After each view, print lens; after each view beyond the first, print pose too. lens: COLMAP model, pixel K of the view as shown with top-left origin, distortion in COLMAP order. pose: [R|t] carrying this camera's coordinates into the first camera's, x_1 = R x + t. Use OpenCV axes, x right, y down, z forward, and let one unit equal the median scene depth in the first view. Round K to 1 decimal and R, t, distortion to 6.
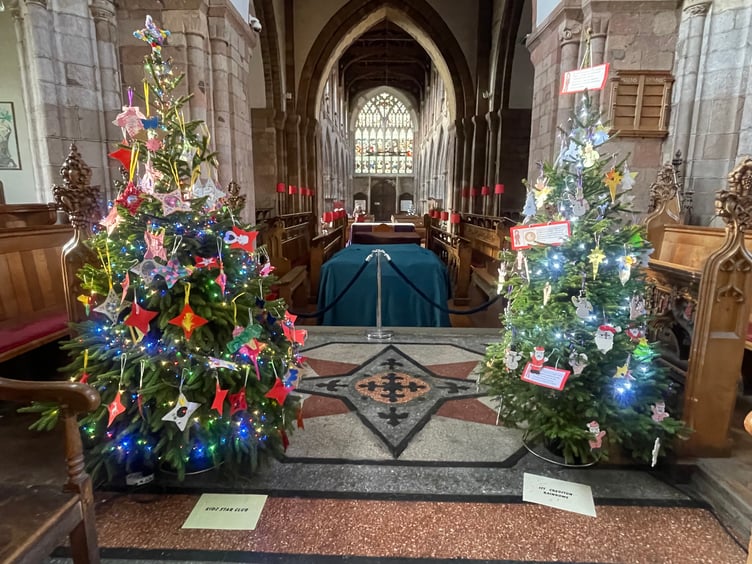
lens RADIAL K [[424.7, 0, 376.4], [0, 424.7, 275.5], [0, 0, 1]] dist [-0.005363, -0.001254]
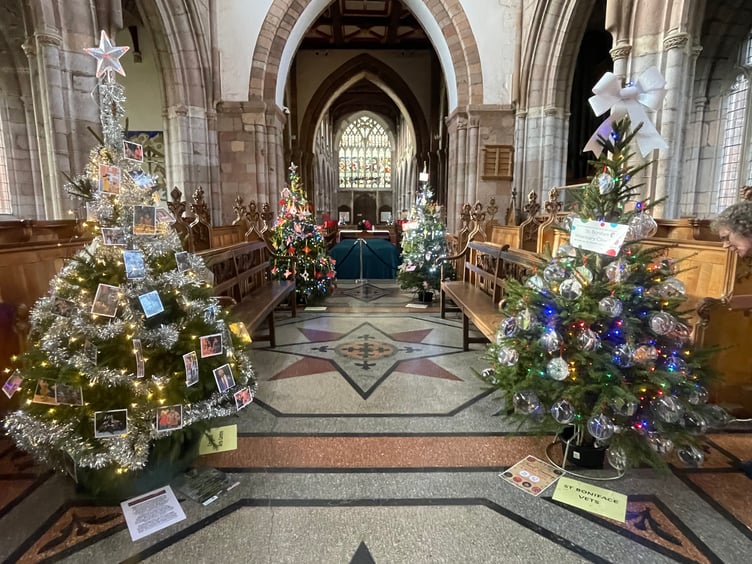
lens RADIAL K [[424.7, 0, 376.4], [0, 424.7, 275.5], [0, 0, 1]] dist [-0.005363, -0.001254]
pose [[0.999134, -0.013143, 0.039479, -0.000860], [0.014130, 0.999592, -0.024837, 0.114350], [-0.039137, 0.025374, 0.998912, -0.702208]]
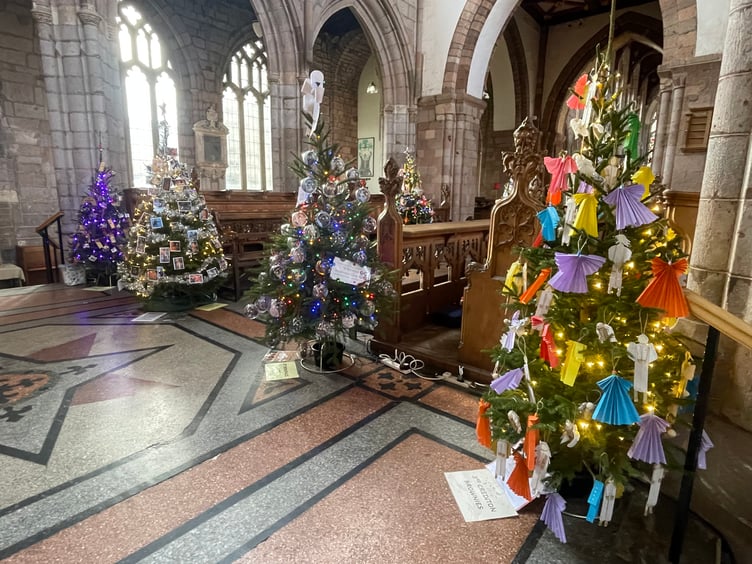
lens RADIAL K [[424.7, 0, 376.4], [0, 424.7, 275.5], [0, 0, 1]] dist [-0.005363, -0.001254]
pose [[0.782957, 0.120708, -0.610252, 0.550964], [-0.115852, 0.992125, 0.047604, 0.135494], [0.611192, 0.033427, 0.790776, -0.701887]]
